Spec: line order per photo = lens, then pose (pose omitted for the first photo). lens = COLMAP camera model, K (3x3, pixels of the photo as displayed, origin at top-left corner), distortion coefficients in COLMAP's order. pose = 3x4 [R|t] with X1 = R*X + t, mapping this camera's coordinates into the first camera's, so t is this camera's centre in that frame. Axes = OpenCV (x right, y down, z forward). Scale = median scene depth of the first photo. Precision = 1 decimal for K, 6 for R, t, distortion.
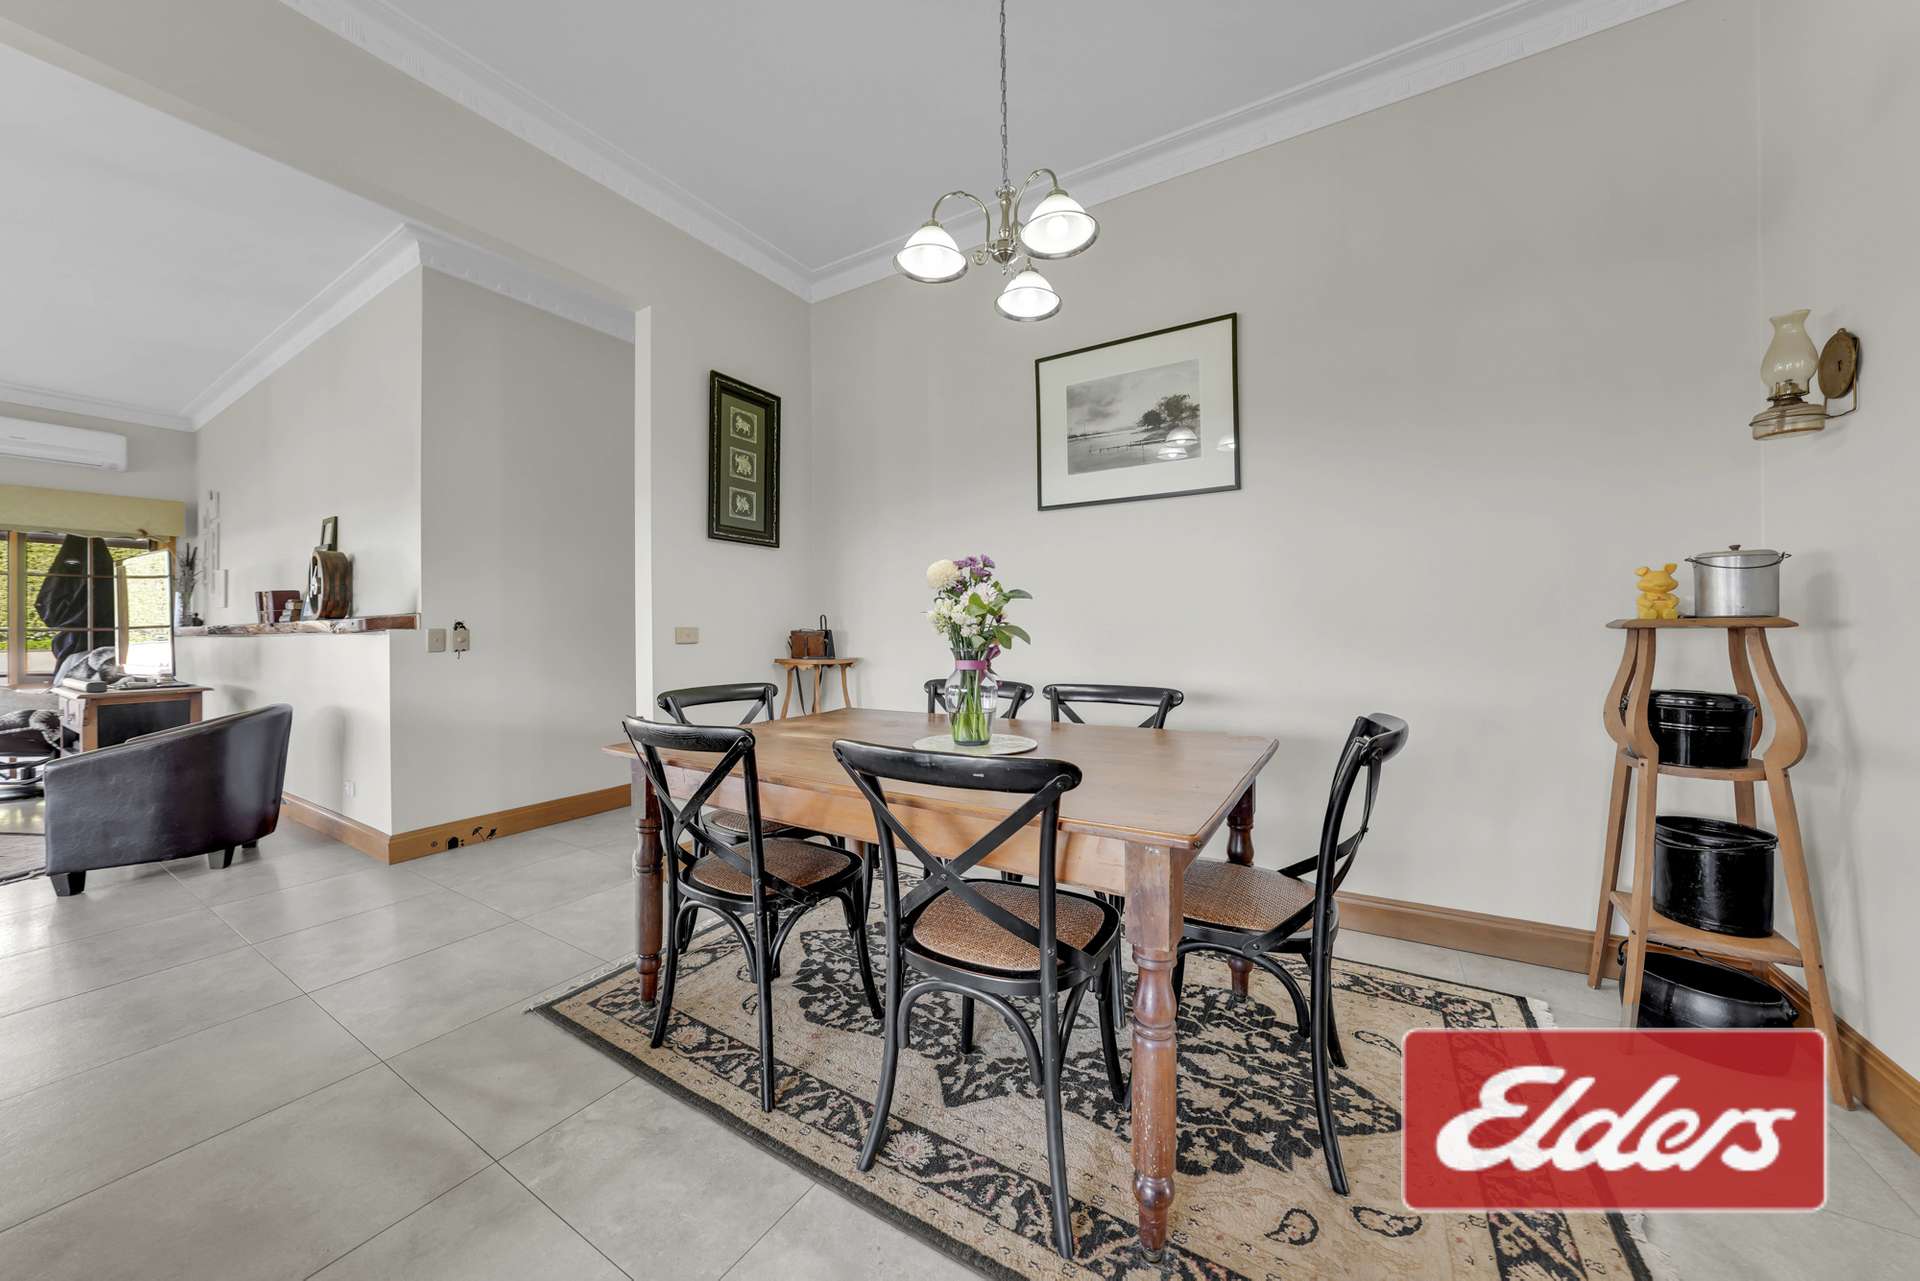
lens RADIAL K [[640.0, 0, 960.0], [0, 640.0, 640.5], [0, 0, 1]] dist [0.000394, 0.000092]
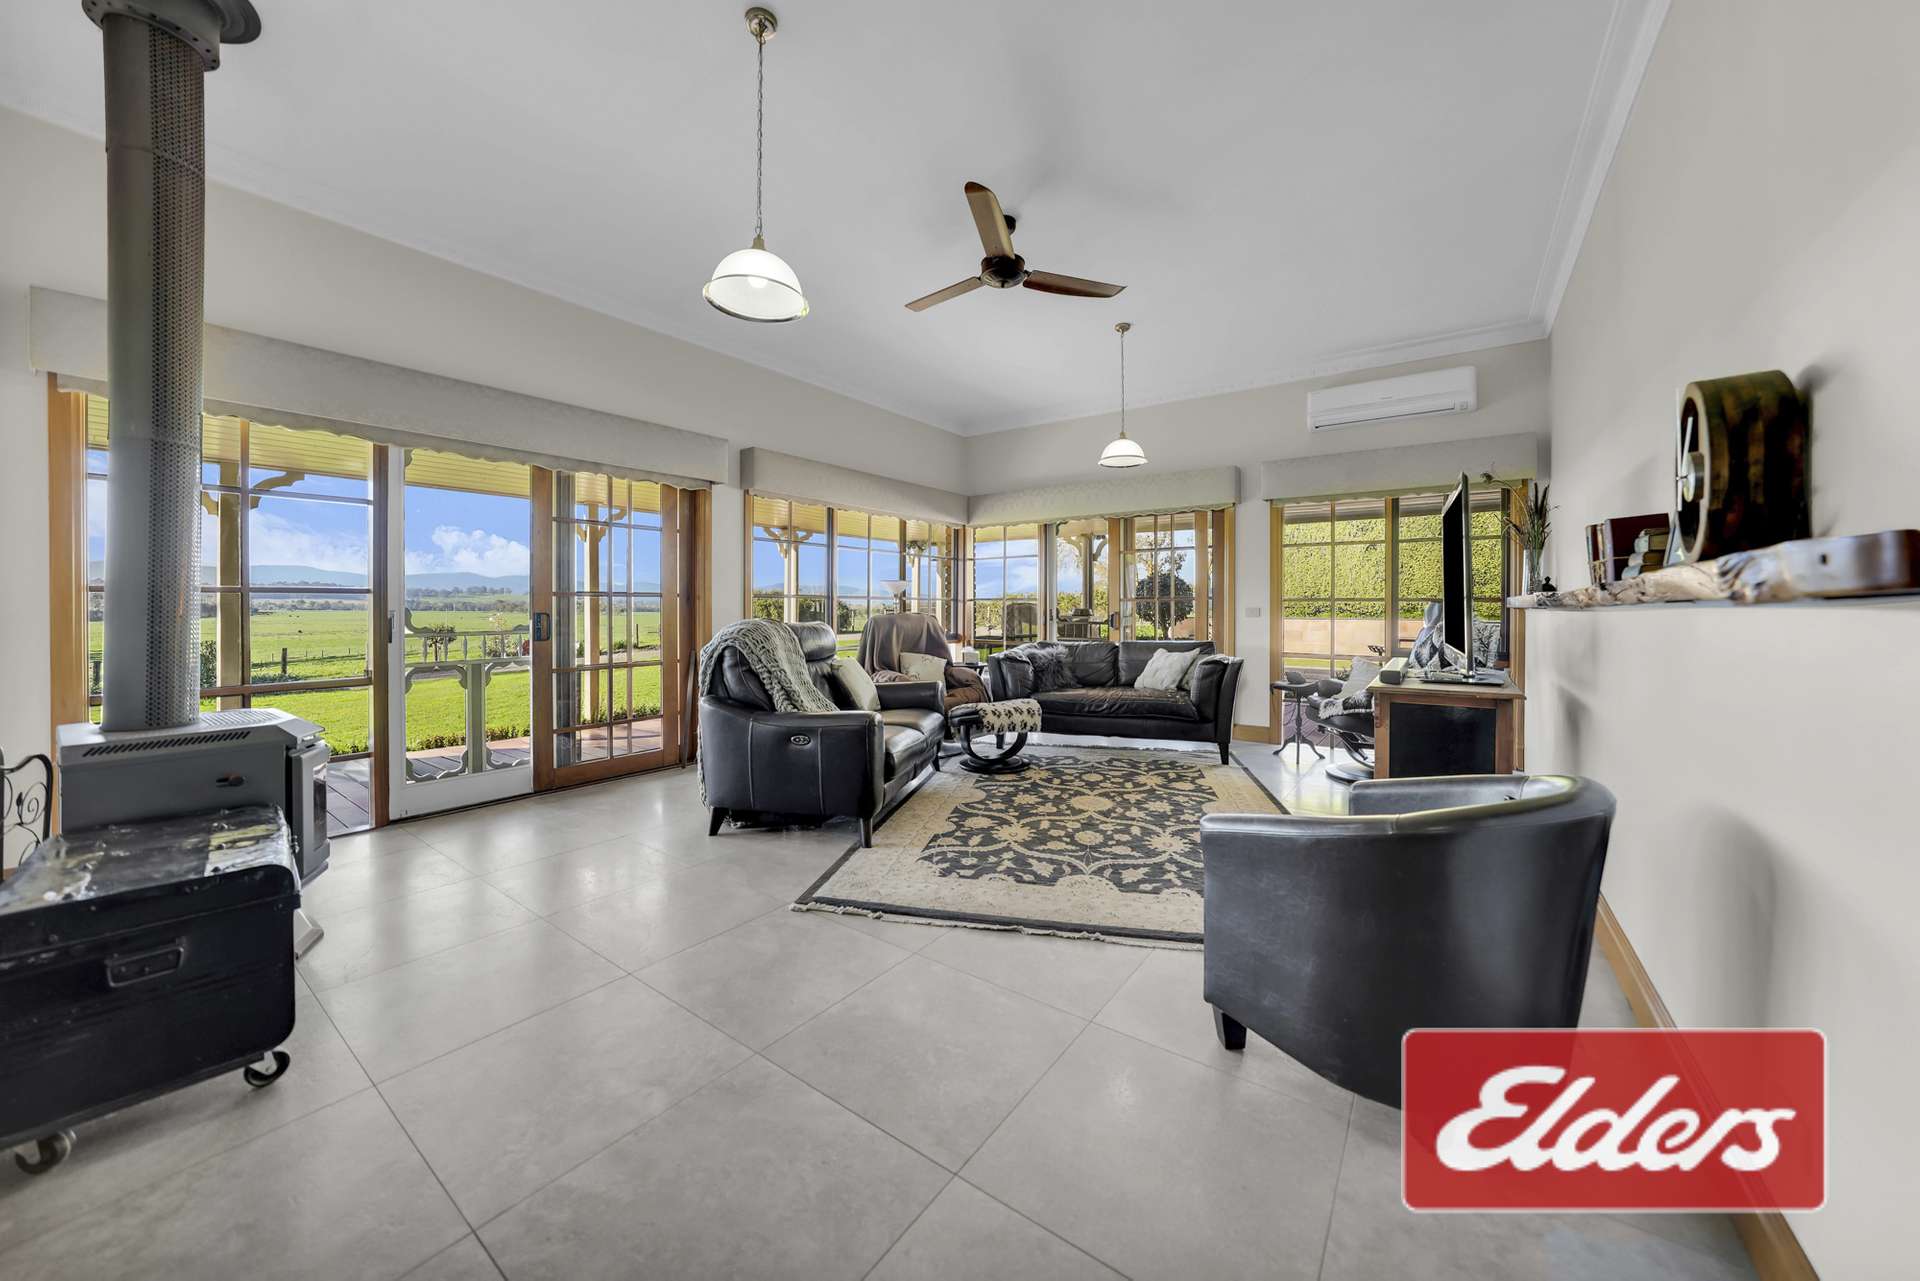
lens RADIAL K [[666.7, 0, 963.5], [0, 666.7, 612.0], [0, 0, 1]] dist [0.000482, 0.000088]
pose [[-0.071125, 0.010887, -0.997408, -0.524547], [-0.007974, 0.999902, 0.011483, -0.006113], [0.997436, 0.008770, -0.071031, 0.540830]]
